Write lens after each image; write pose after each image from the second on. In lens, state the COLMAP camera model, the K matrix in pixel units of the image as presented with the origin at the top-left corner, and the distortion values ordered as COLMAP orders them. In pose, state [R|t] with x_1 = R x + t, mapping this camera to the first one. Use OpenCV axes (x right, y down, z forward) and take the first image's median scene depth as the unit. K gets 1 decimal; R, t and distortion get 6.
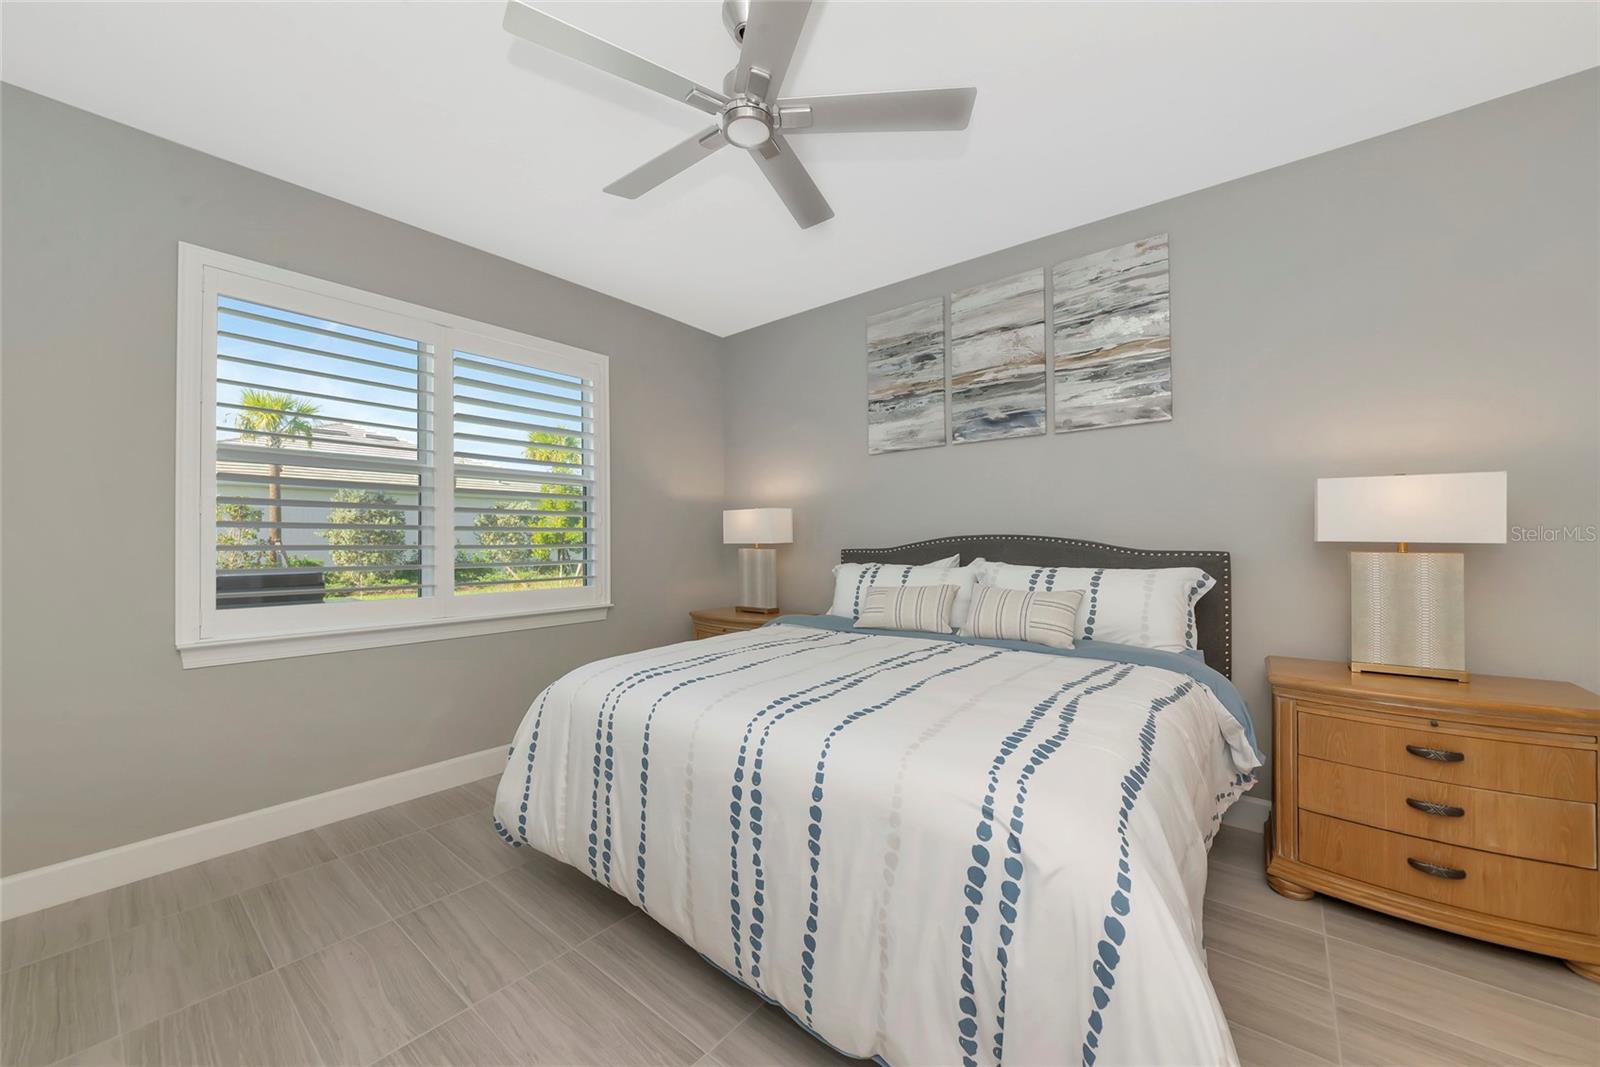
lens RADIAL K [[597.9, 0, 805.7], [0, 597.9, 524.2], [0, 0, 1]] dist [-0.006861, 0.000861]
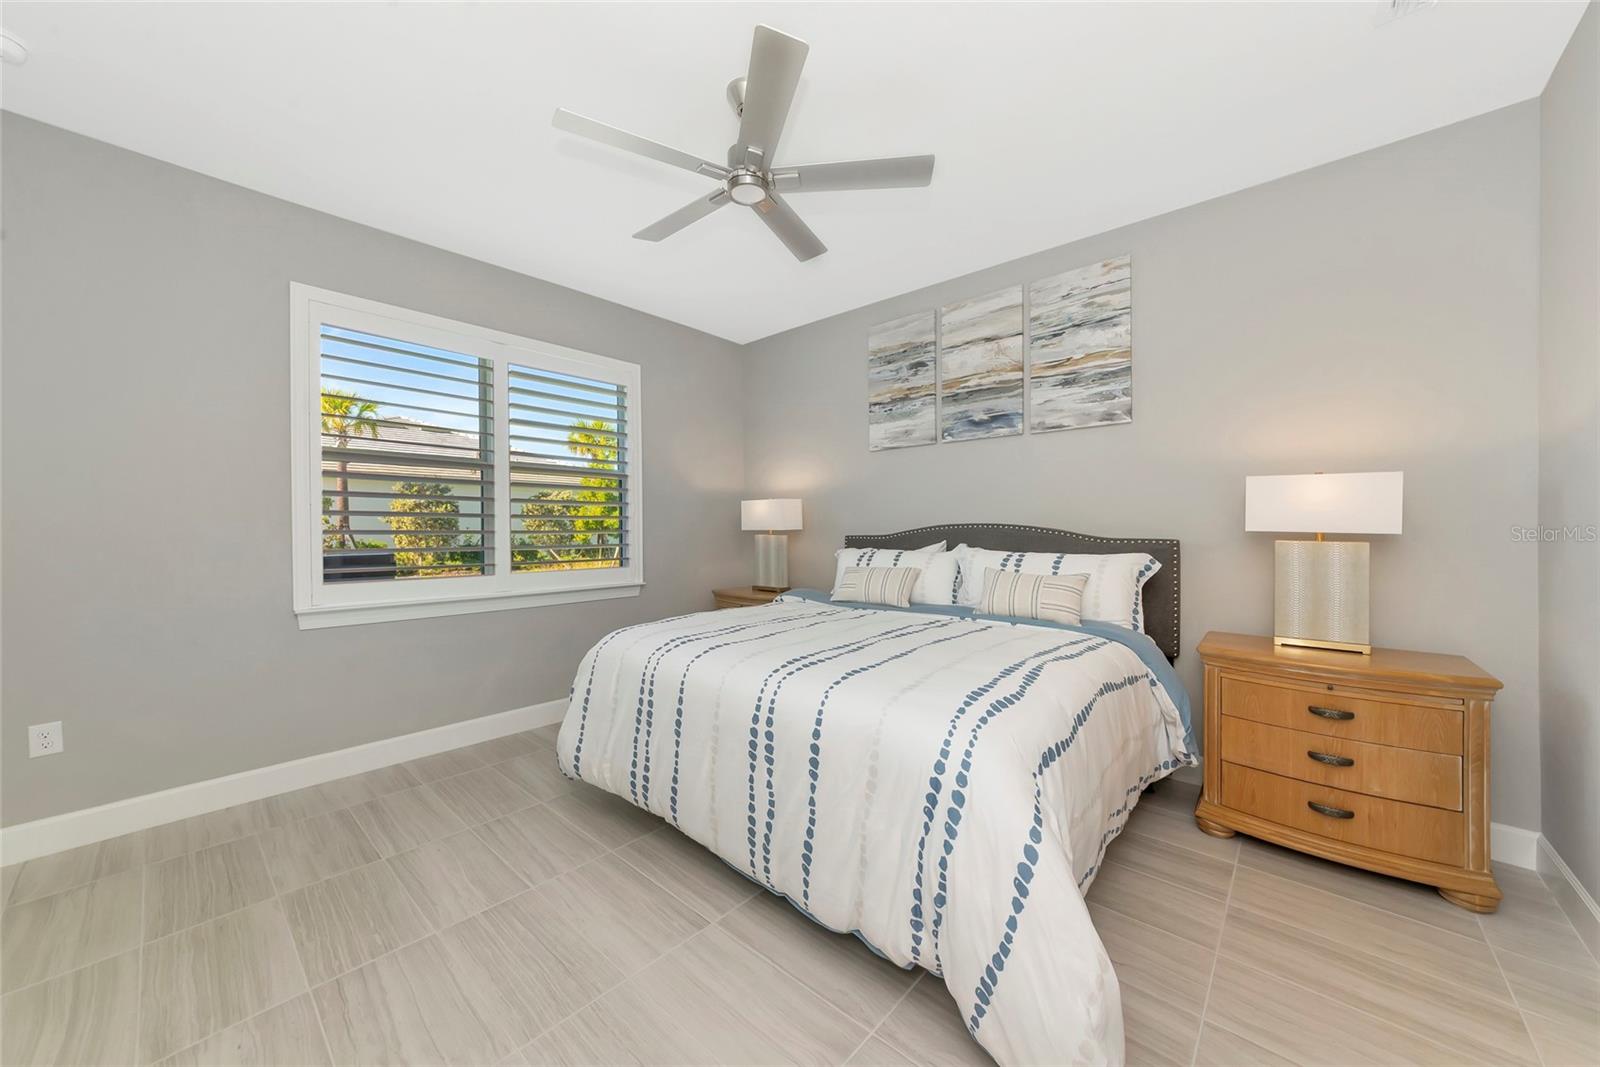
lens RADIAL K [[576.4, 0, 801.7], [0, 576.4, 526.0], [0, 0, 1]] dist [0.002483, -0.000674]
pose [[0.998657, 0.004421, -0.051611, 0.055315], [-0.003131, 0.999682, 0.025039, -0.005315], [0.051705, -0.024844, 0.998353, -0.138450]]
